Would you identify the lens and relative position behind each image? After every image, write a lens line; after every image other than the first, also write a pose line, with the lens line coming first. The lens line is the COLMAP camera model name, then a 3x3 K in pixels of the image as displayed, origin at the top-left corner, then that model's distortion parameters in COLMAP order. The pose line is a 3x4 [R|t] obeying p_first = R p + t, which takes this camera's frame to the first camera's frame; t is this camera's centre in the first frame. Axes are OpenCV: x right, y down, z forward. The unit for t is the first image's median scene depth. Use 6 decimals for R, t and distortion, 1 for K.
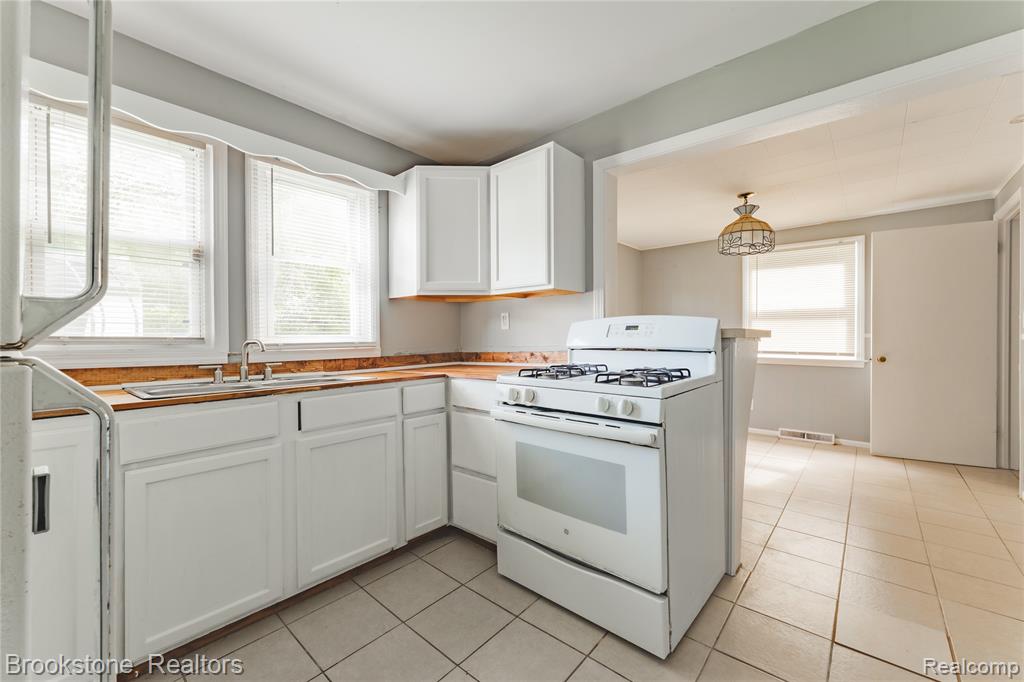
lens RADIAL K [[430.2, 0, 516.0], [0, 430.2, 335.7], [0, 0, 1]] dist [0.006435, -0.001371]
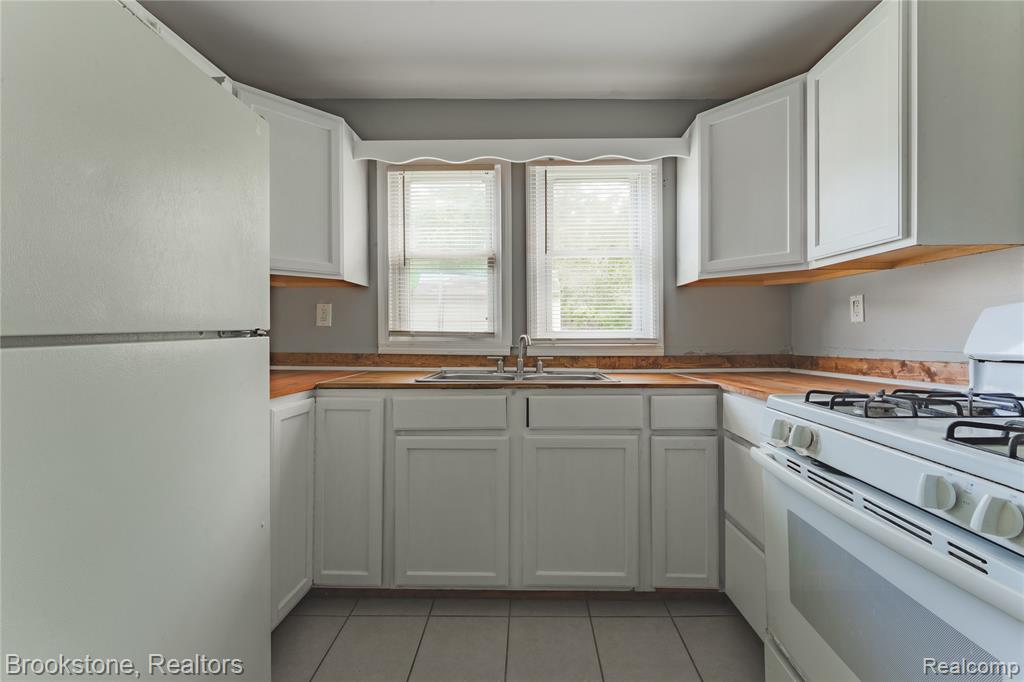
lens RADIAL K [[430.2, 0, 517.0], [0, 430.2, 333.0], [0, 0, 1]] dist [0.006435, -0.001371]
pose [[0.632378, 0.009026, -0.774608, 0.195792], [-0.002434, 0.999950, 0.009665, -0.004554], [0.774656, -0.004227, 0.632368, 0.282907]]
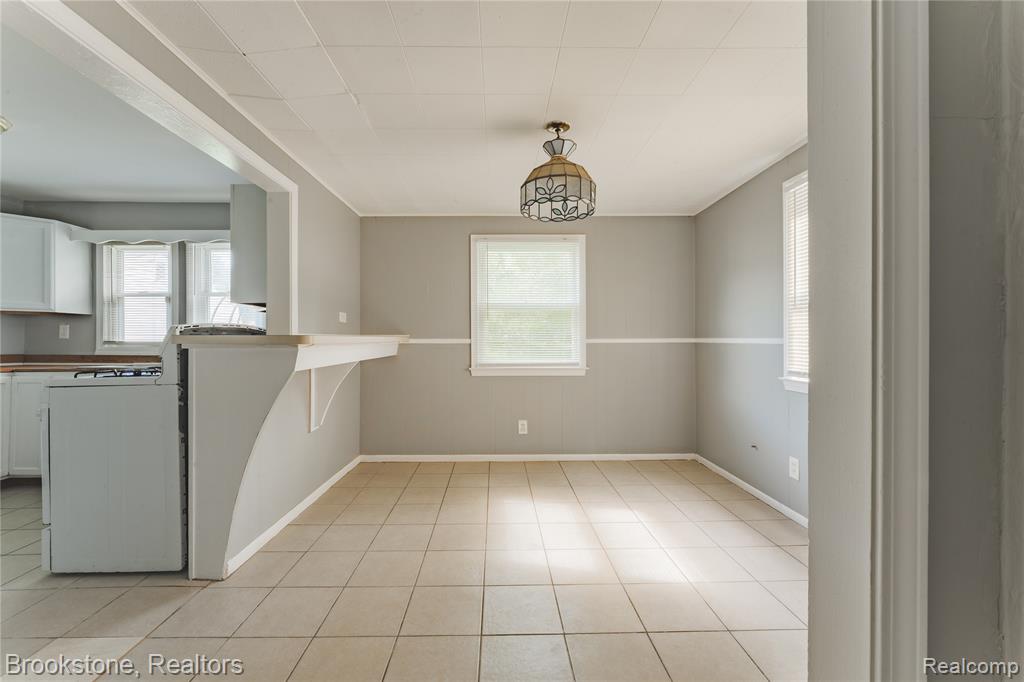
lens RADIAL K [[430.2, 0, 501.1], [0, 430.2, 337.6], [0, 0, 1]] dist [0.006435, -0.001371]
pose [[0.656375, -0.003935, -0.754424, 1.562836], [0.001193, 0.999991, -0.004178, -0.004178], [0.754434, 0.001842, 0.656374, 0.773175]]
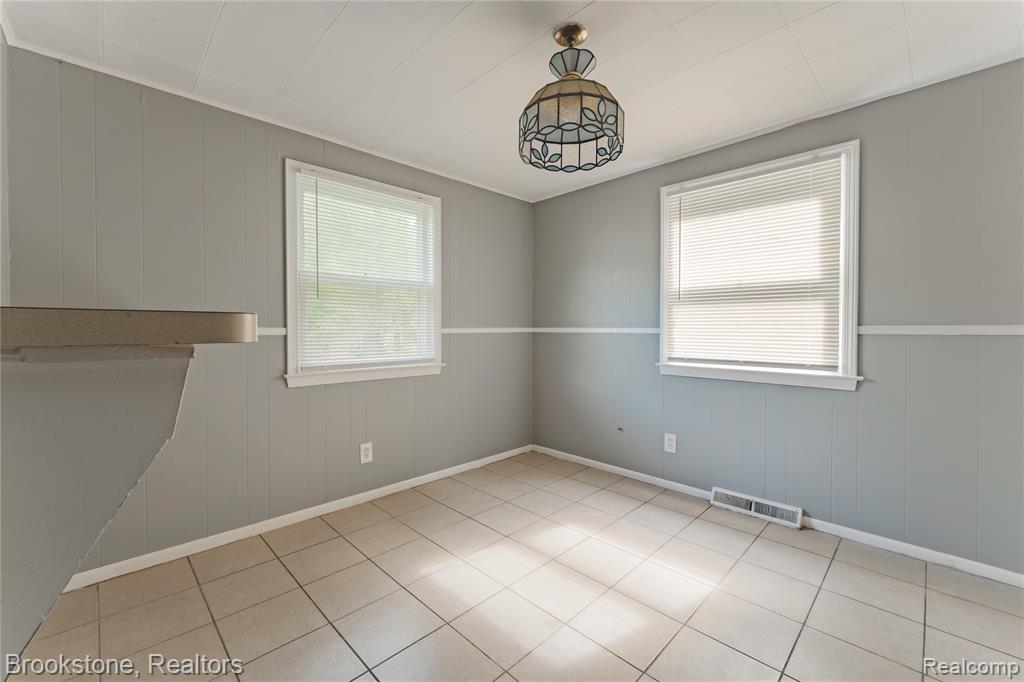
lens RADIAL K [[430.2, 0, 502.4], [0, 430.2, 333.2], [0, 0, 1]] dist [0.006435, -0.001371]
pose [[0.996085, 0.001888, -0.088376, 0.768287], [-0.000906, 0.999937, 0.011154, -0.005279], [0.088392, -0.011031, 0.996025, 0.795424]]
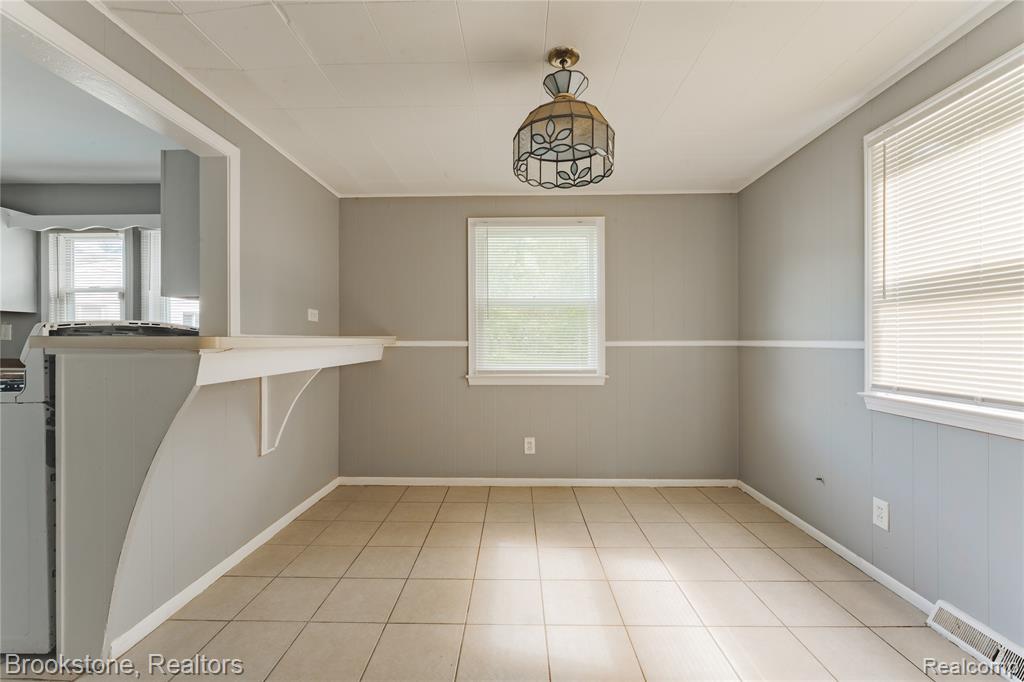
lens RADIAL K [[430.2, 0, 508.1], [0, 430.2, 338.9], [0, 0, 1]] dist [0.006435, -0.001371]
pose [[0.627900, -0.003438, -0.778286, 1.399197], [-0.000232, 0.999989, -0.004605, -0.006825], [0.778294, 0.003072, 0.627893, 1.010260]]
